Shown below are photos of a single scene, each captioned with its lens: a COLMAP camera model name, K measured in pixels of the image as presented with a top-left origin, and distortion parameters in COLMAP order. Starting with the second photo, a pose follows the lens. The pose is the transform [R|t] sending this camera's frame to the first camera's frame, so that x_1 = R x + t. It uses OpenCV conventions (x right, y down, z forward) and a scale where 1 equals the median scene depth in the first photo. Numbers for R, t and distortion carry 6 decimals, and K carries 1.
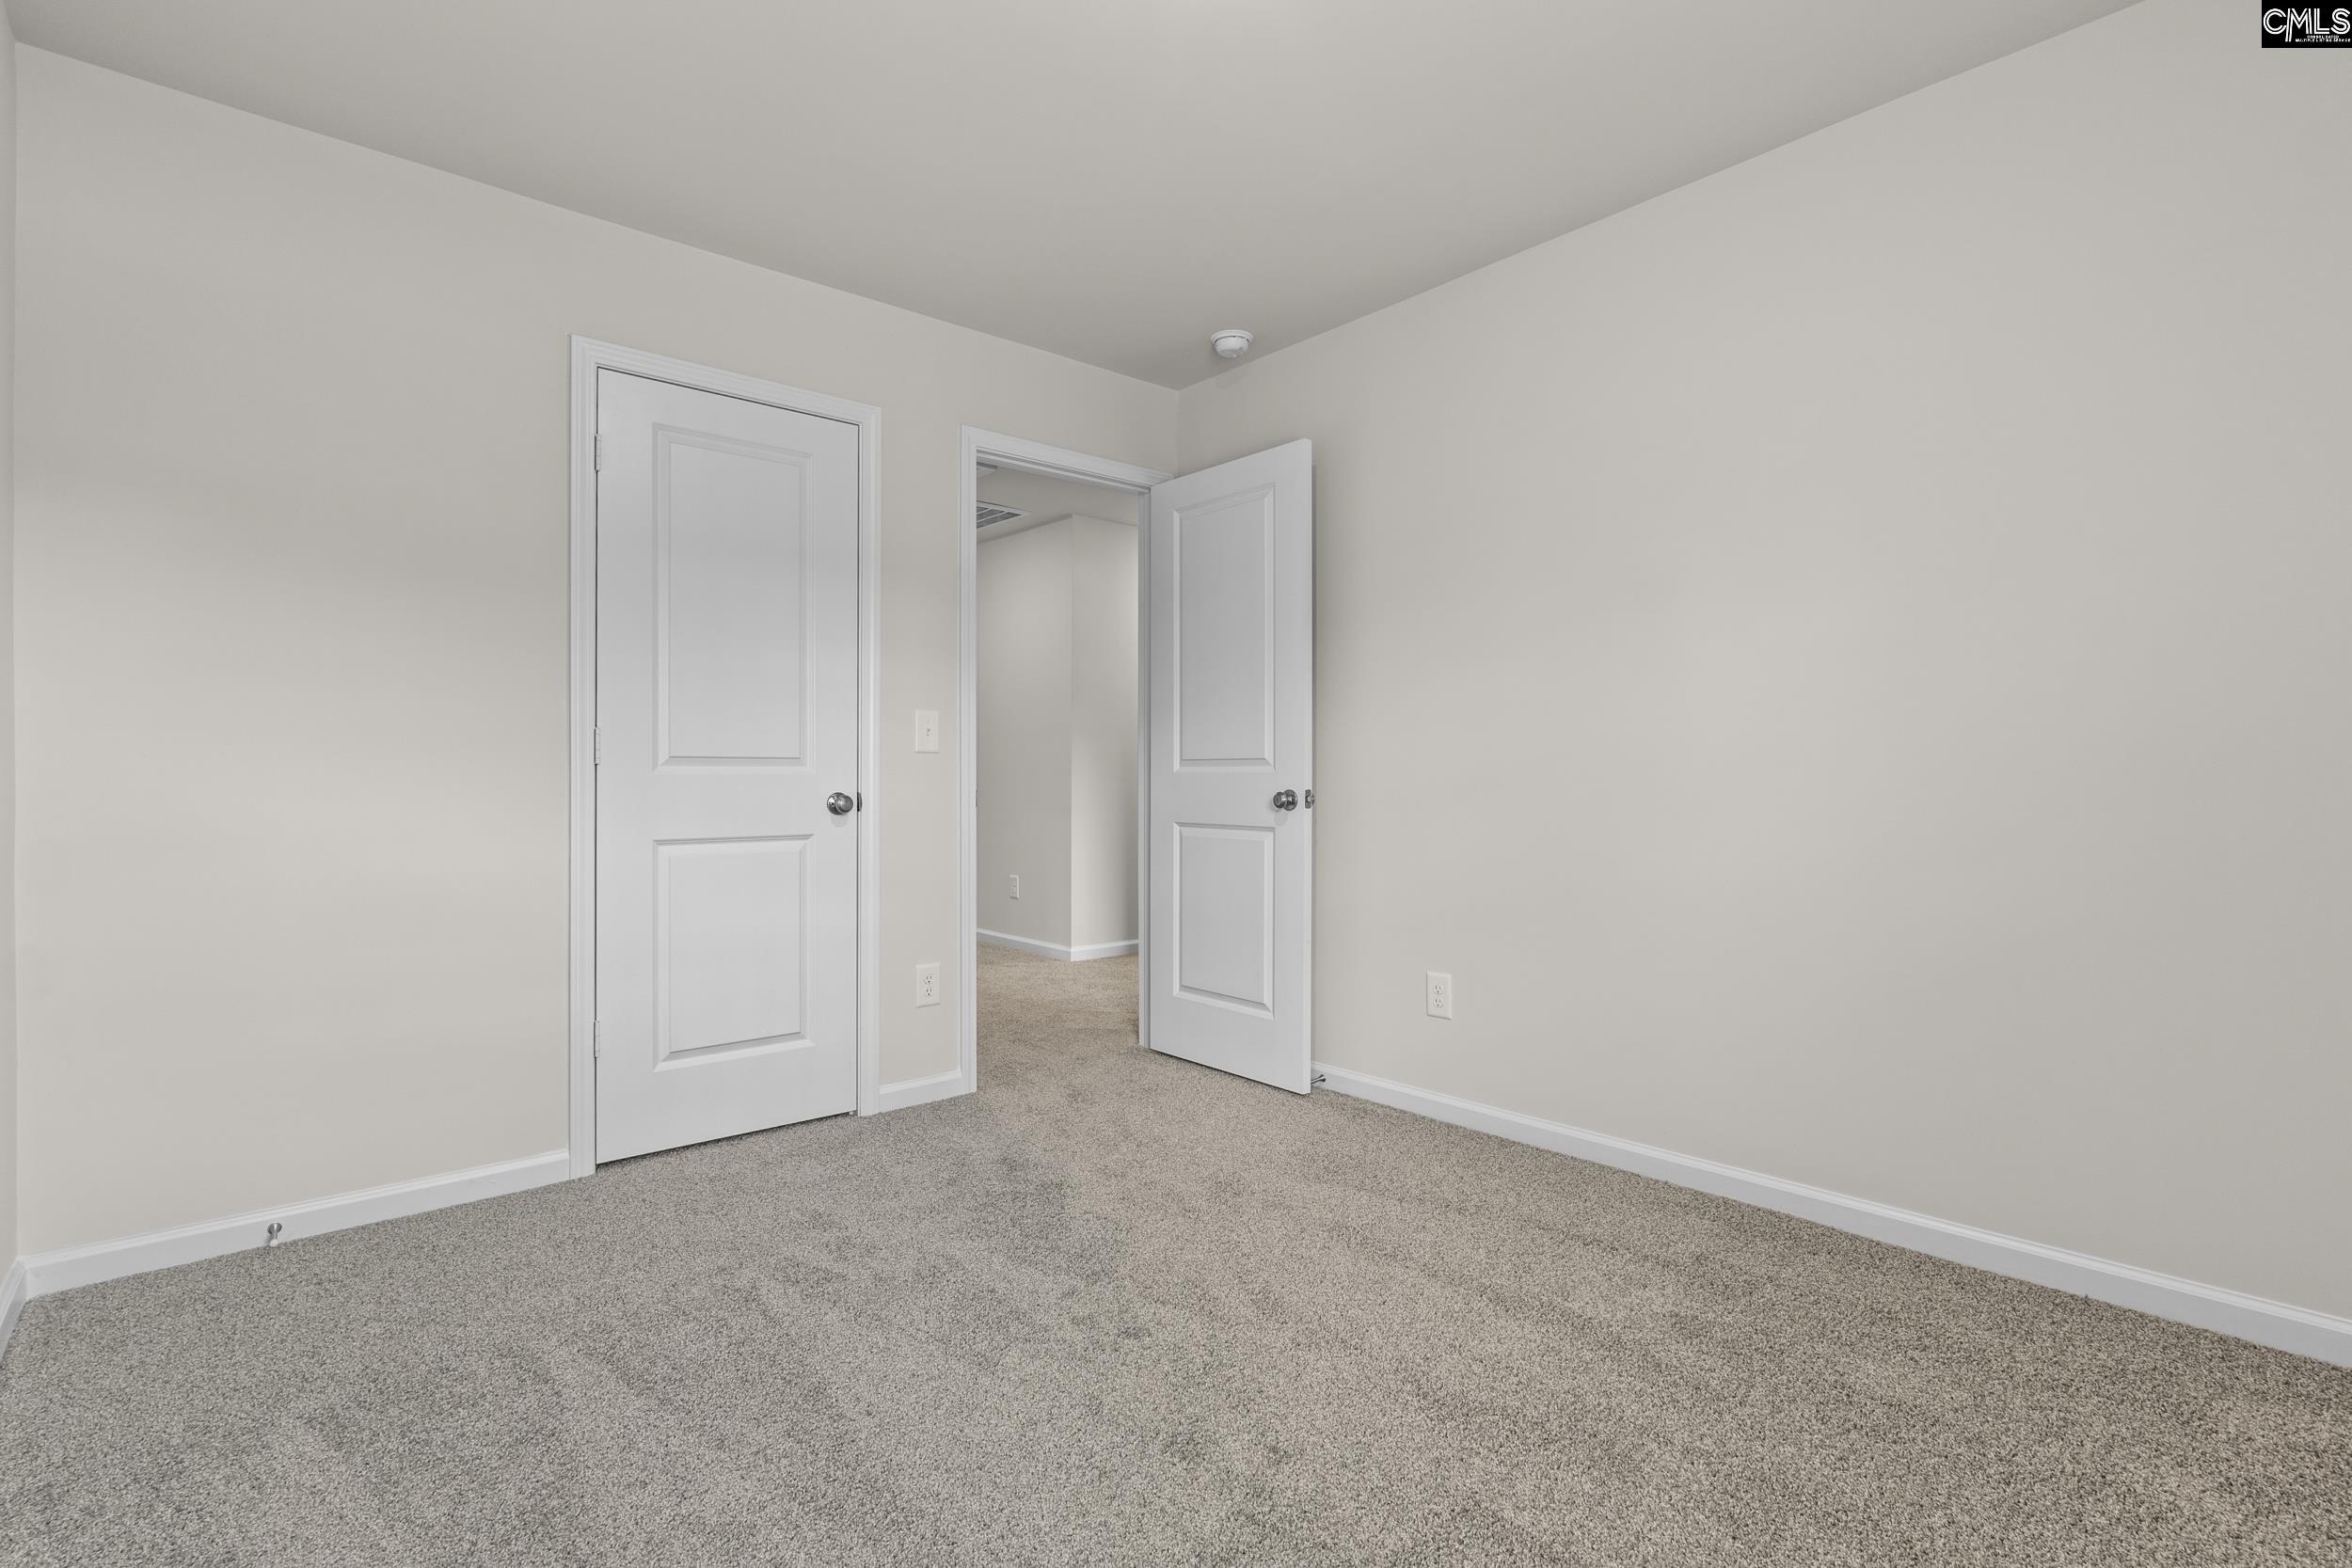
lens RADIAL K [[1150.1, 0, 1176.0], [0, 1150.1, 784.0], [0, 0, 1]] dist [0.001567, 0.000038]
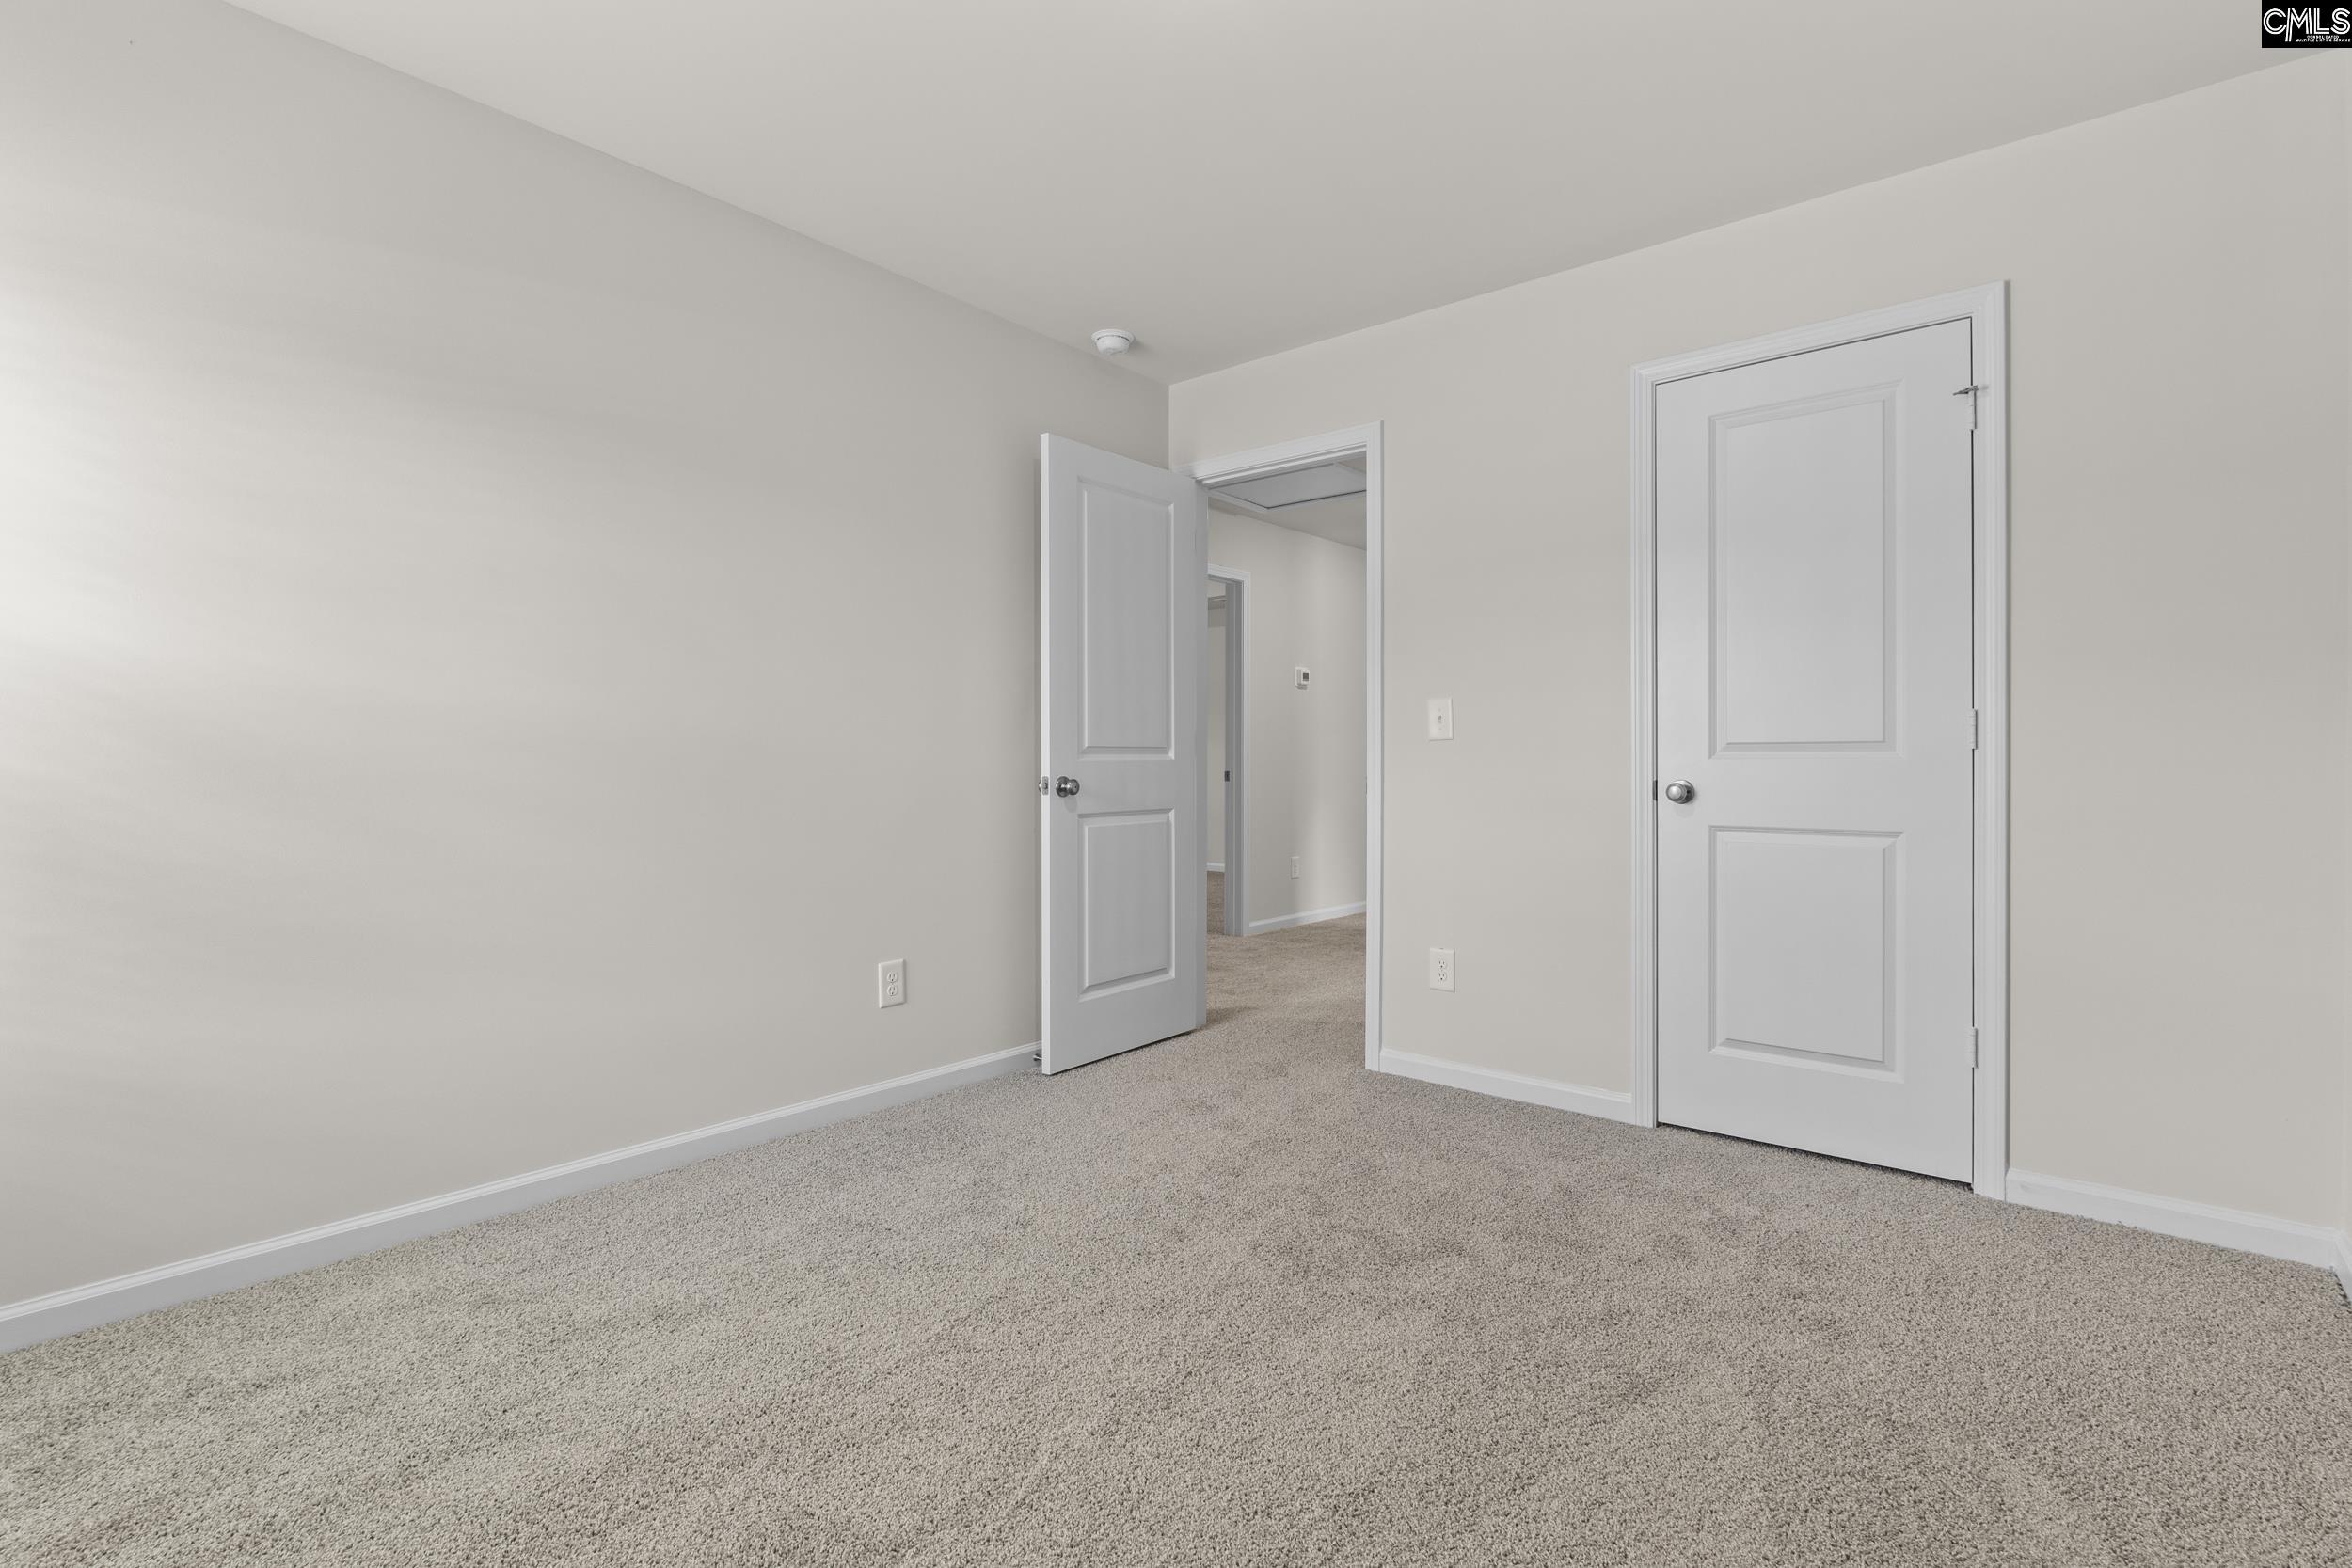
lens RADIAL K [[1089.8, 0, 1166.1], [0, 1089.8, 769.6], [0, 0, 1]] dist [-0.003066, -0.000558]
pose [[0.132323, 0.006678, -0.991184, 0.437539], [-0.006098, 0.999964, 0.005923, -0.003093], [0.991188, 0.005261, 0.132359, 0.395471]]
